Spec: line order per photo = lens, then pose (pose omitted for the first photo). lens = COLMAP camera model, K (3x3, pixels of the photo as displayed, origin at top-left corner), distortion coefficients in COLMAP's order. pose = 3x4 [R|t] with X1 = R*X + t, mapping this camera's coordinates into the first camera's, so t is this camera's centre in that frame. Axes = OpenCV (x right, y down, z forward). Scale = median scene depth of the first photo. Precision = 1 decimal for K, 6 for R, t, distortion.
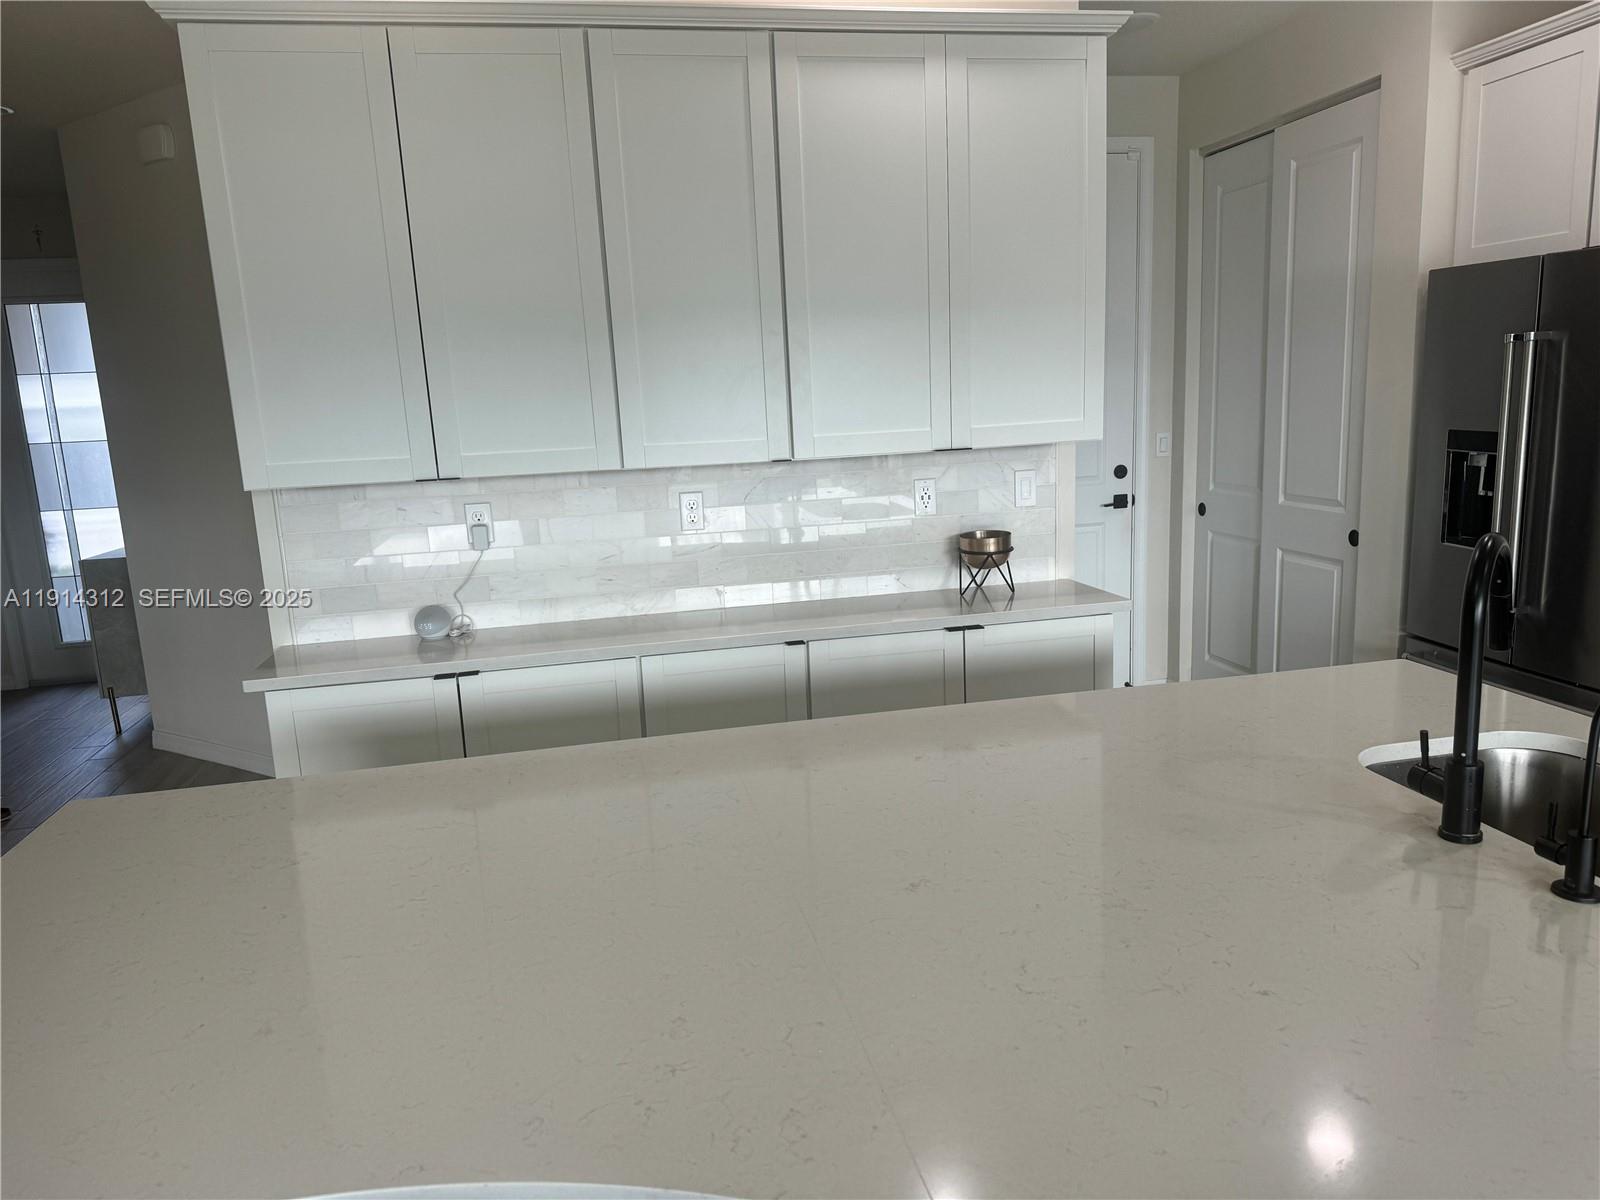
lens RADIAL K [[1121.3, 0, 800.0], [0, 1121.3, 600.0], [0, 0, 1]] dist [0.087151, -0.108740]
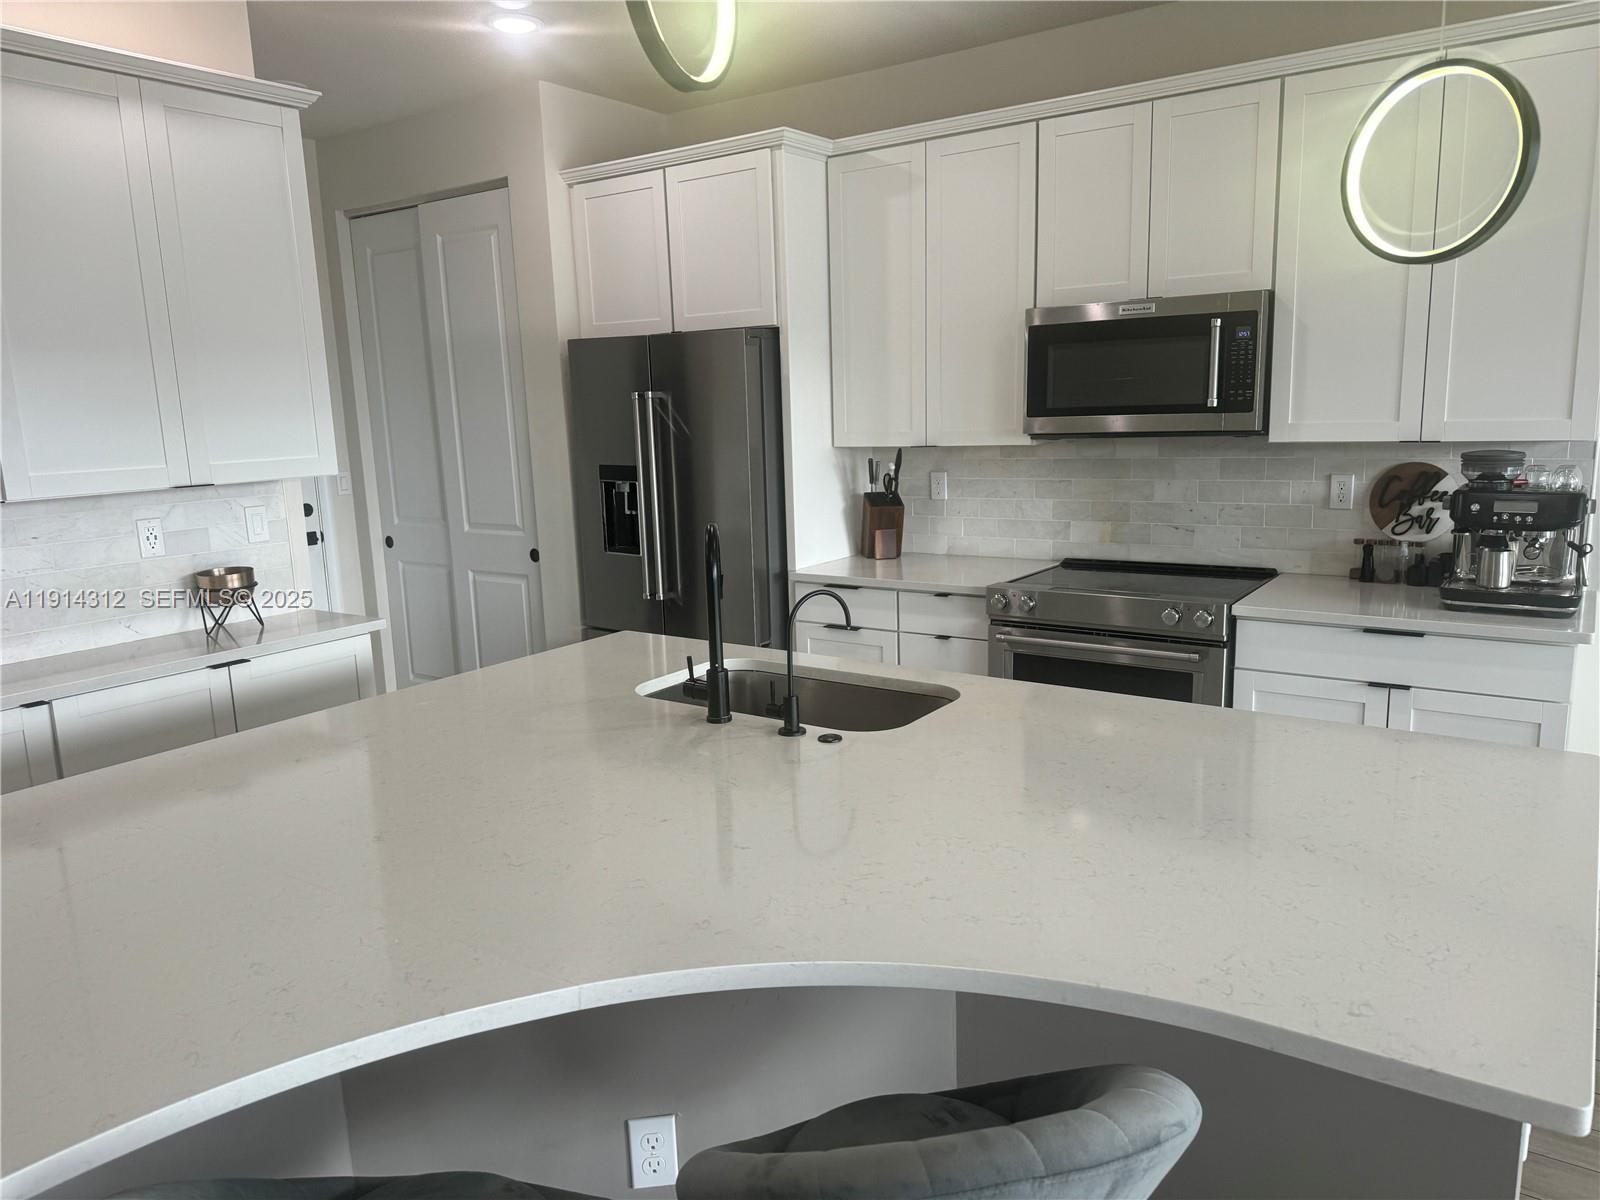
lens RADIAL K [[1114.7, 0, 806.8], [0, 1114.7, 600.2], [0, 0, 1]] dist [0.180735, -0.332984]
pose [[0.721245, -0.096928, 0.685865, -0.156970], [0.124421, 0.992185, 0.009379, 0.021345], [-0.681414, 0.078572, 0.727668, -0.082307]]
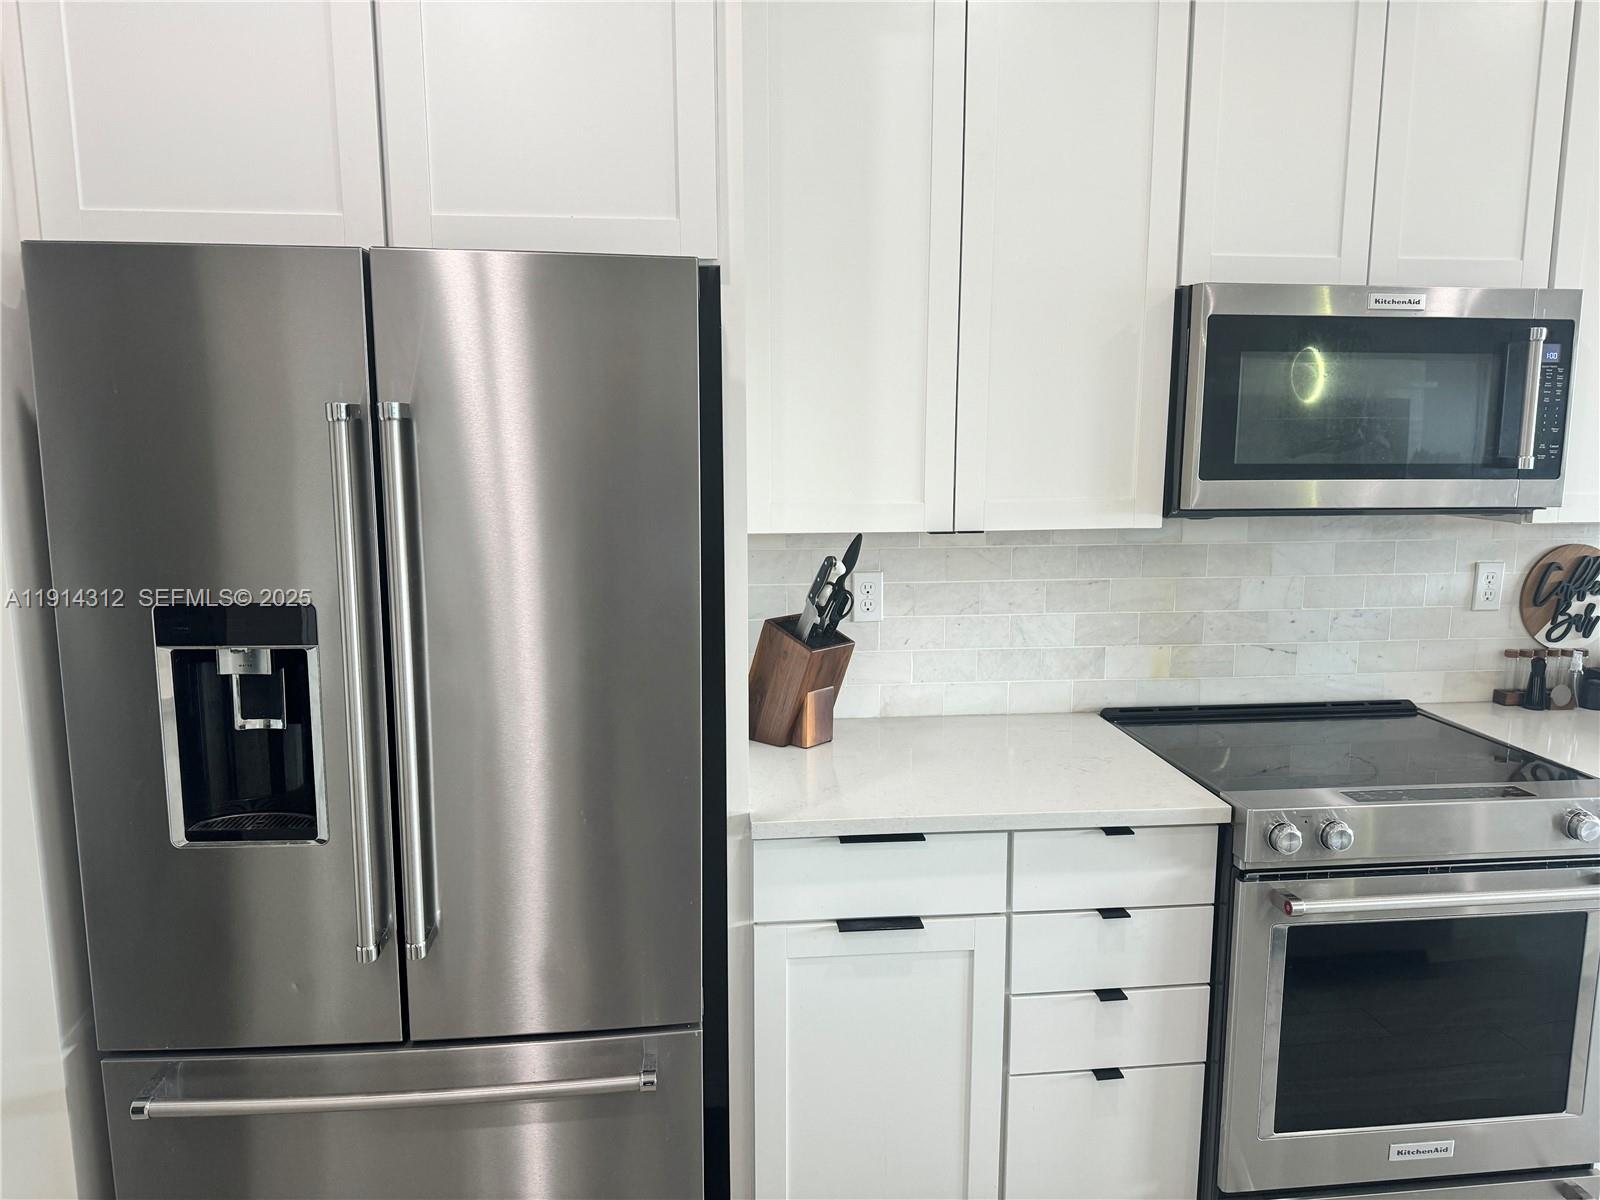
lens RADIAL K [[1121.3, 0, 800.0], [0, 1121.3, 600.0], [0, 0, 1]] dist [0.087151, -0.108740]
pose [[0.090664, -0.107527, 0.990060, 0.144728], [0.180031, 0.979544, 0.089899, -0.149258], [-0.979474, 0.170091, 0.108167, 0.713169]]
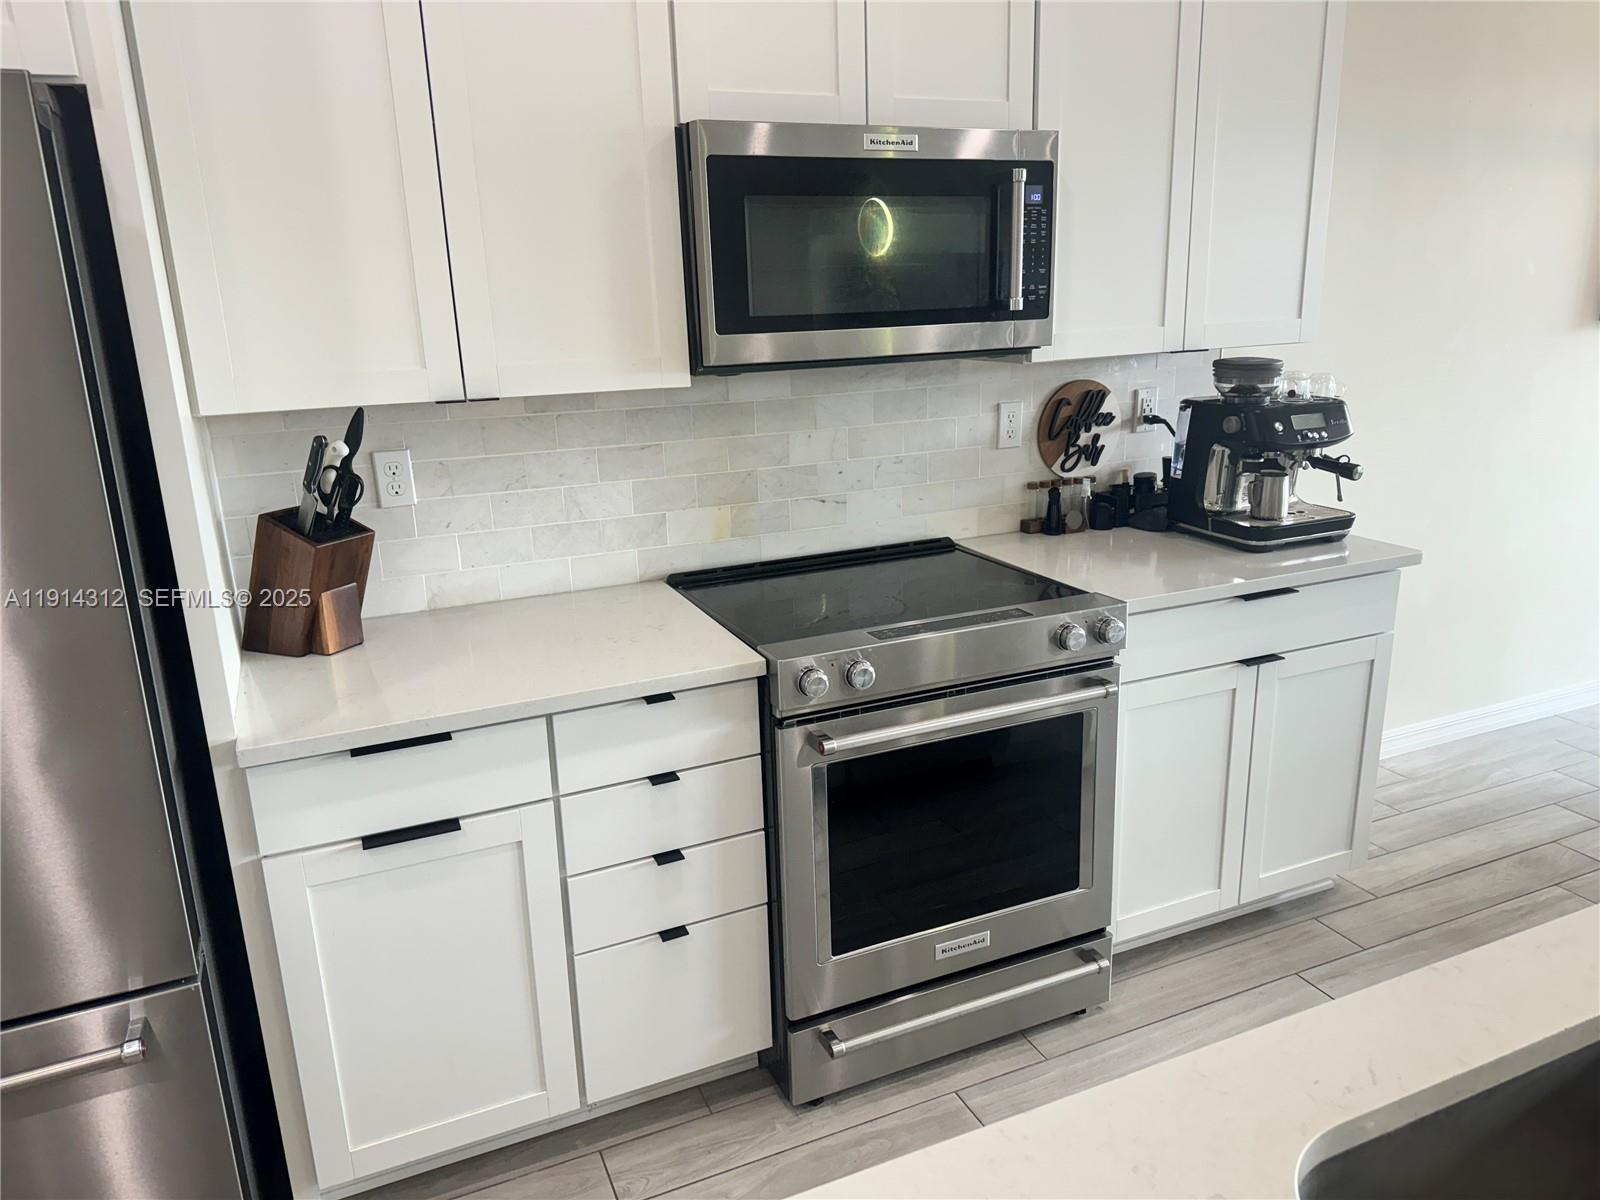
lens RADIAL K [[1114.7, 0, 806.8], [0, 1114.7, 600.2], [0, 0, 1]] dist [0.180735, -0.332984]
pose [[-0.211149, -0.213634, 0.953822, 0.171006], [0.219705, 0.940480, 0.259282, -0.130762], [-0.952442, 0.264306, -0.151645, 0.639933]]
